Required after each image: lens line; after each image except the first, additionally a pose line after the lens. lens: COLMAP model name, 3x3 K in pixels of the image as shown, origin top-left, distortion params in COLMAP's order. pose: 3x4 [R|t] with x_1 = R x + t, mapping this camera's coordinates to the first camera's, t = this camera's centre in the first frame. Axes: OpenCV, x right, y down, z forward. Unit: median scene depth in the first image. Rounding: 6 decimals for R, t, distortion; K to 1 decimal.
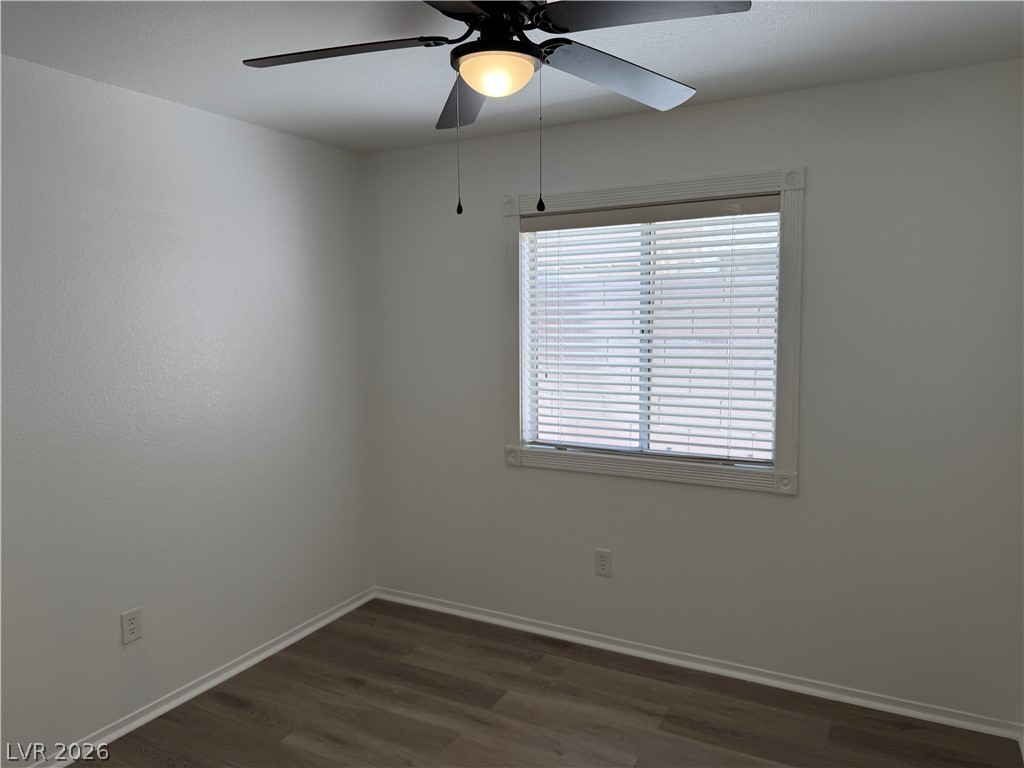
lens RADIAL K [[720.7, 0, 509.0], [0, 720.7, 388.1], [0, 0, 1]] dist [0.091029, -0.135547]
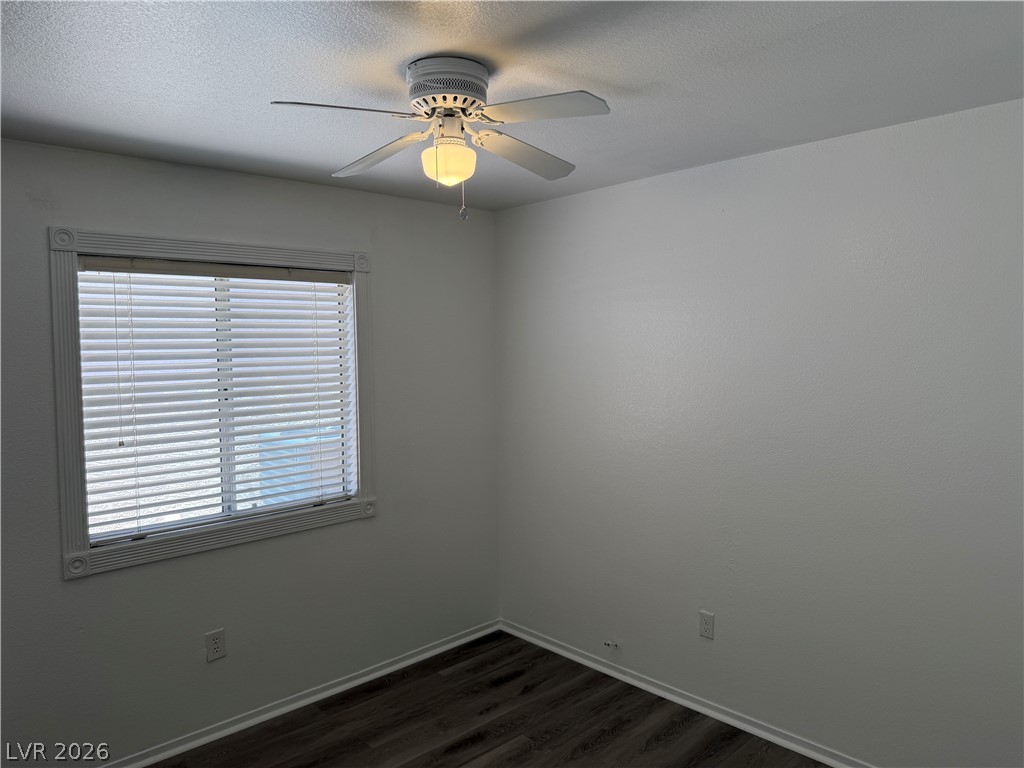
lens RADIAL K [[718.1, 0, 512.0], [0, 718.1, 384.0], [0, 0, 1]] dist [0.083749, -0.127251]
pose [[0.295380, -0.030123, 0.954905, -0.626598], [0.123188, 0.992360, -0.006801, -0.031796], [-0.947405, 0.119641, 0.296834, 0.356180]]
